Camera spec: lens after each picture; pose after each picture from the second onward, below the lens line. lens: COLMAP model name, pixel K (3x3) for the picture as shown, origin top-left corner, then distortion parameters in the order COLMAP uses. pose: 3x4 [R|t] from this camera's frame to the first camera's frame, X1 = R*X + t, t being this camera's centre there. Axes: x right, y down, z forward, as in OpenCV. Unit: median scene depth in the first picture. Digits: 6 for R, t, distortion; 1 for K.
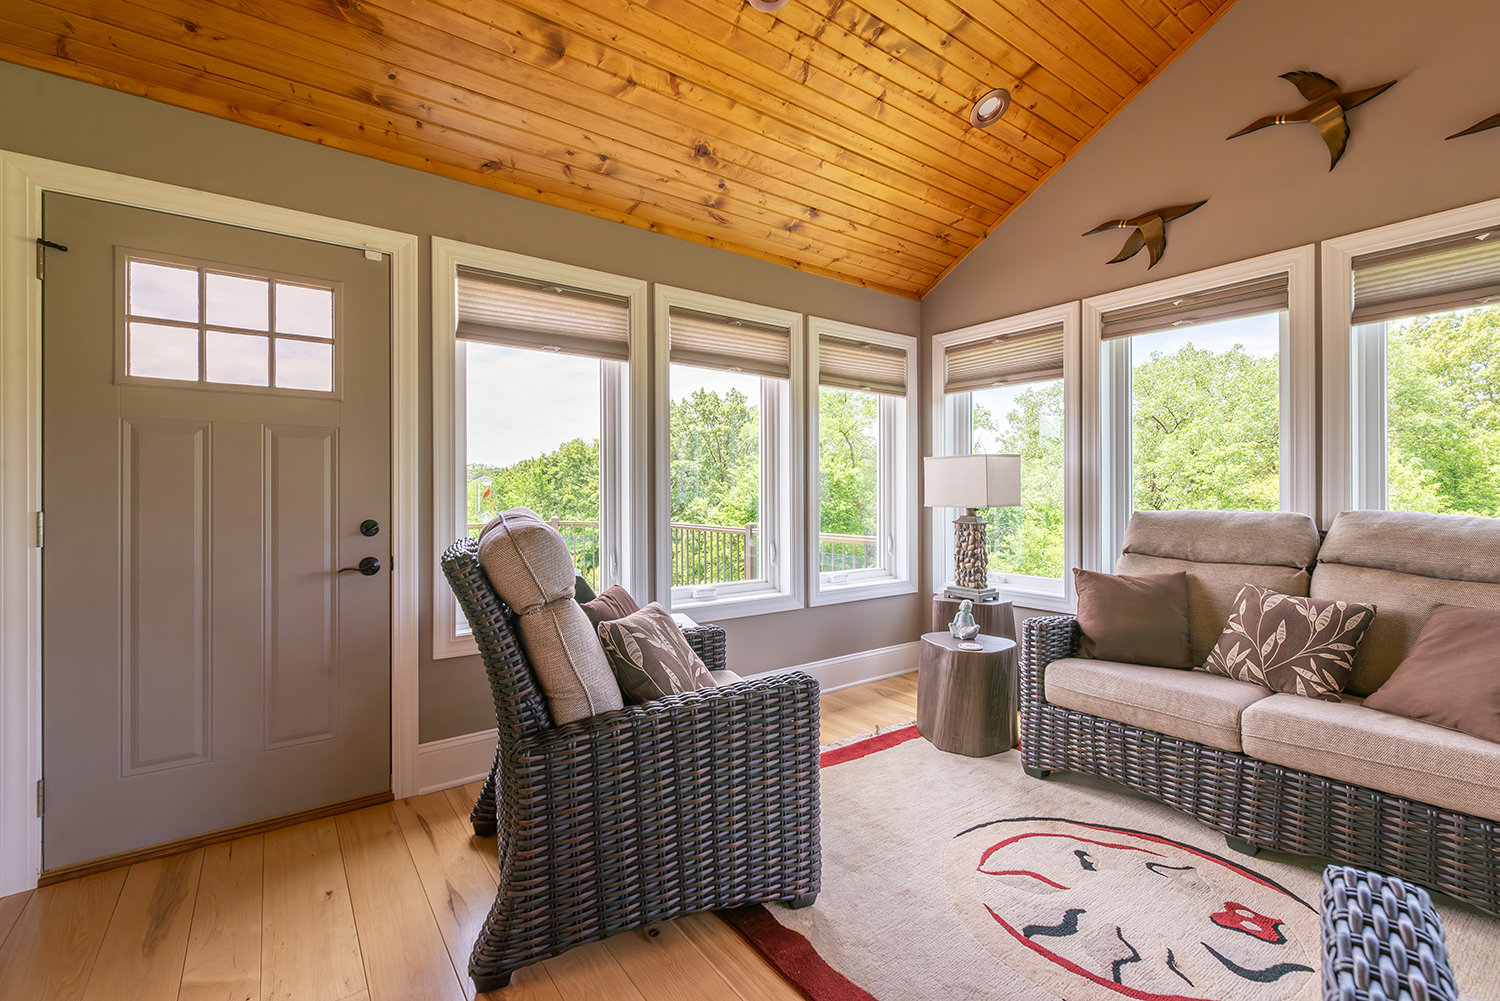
lens RADIAL K [[648.1, 0, 748.6], [0, 648.1, 495.9], [0, 0, 1]] dist [0.000558, 0.000005]
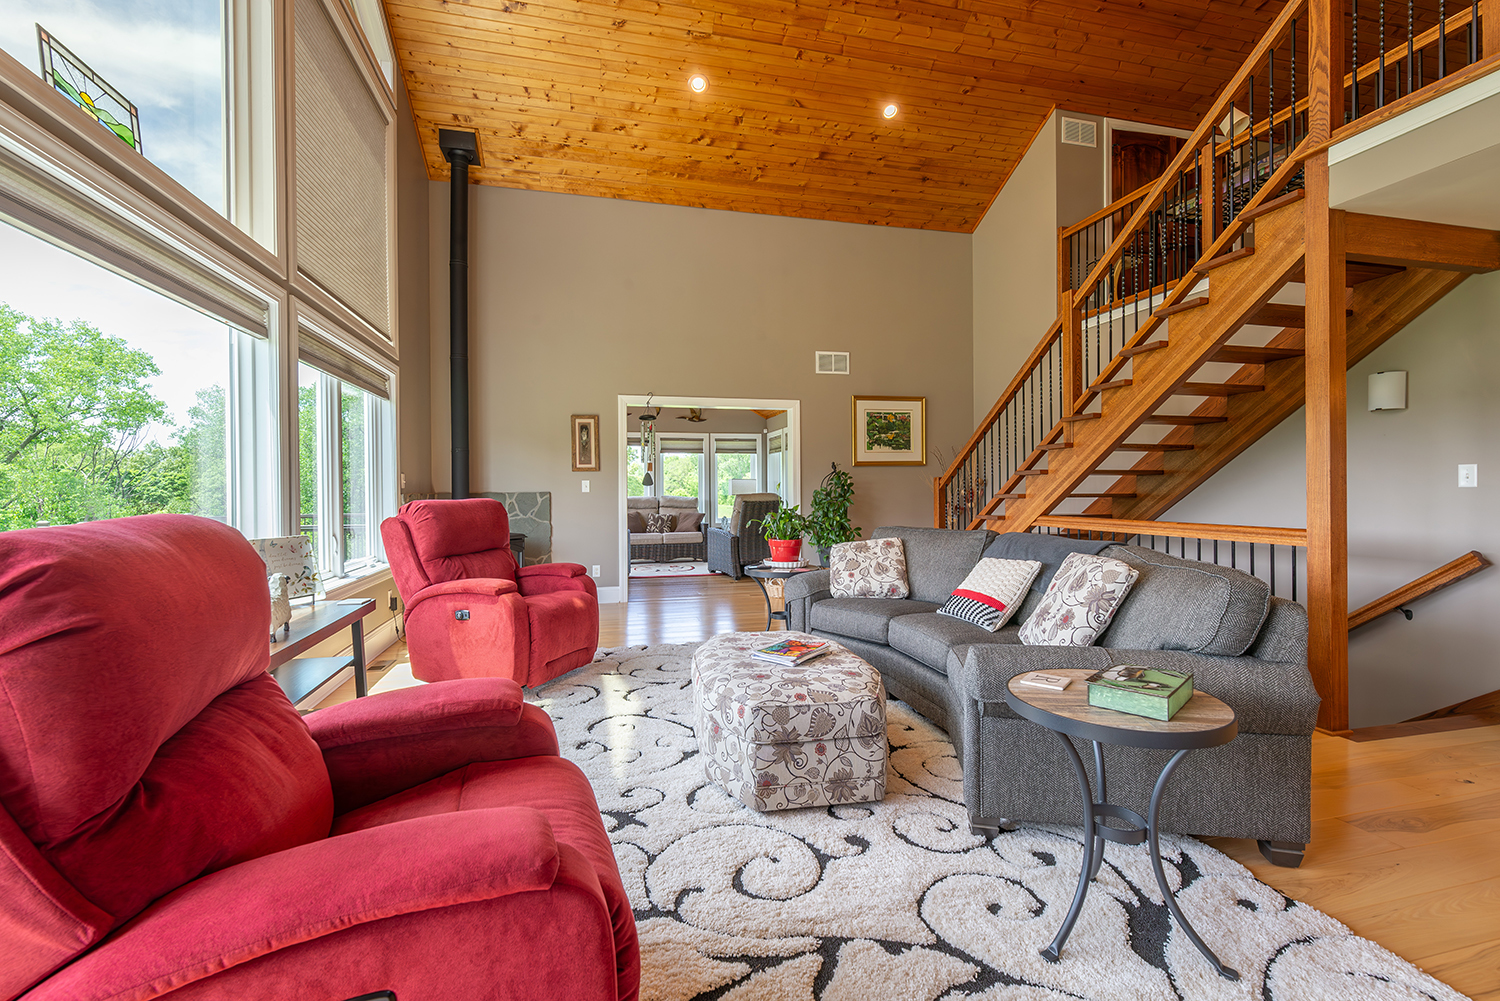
lens RADIAL K [[648.1, 0, 747.4], [0, 648.1, 497.1], [0, 0, 1]] dist [0.000558, 0.000005]
pose [[0.368468, -0.005598, 0.929624, -3.072287], [0.007277, 0.999969, 0.003138, 0.024728], [-0.929612, 0.005609, 0.368497, -1.220310]]
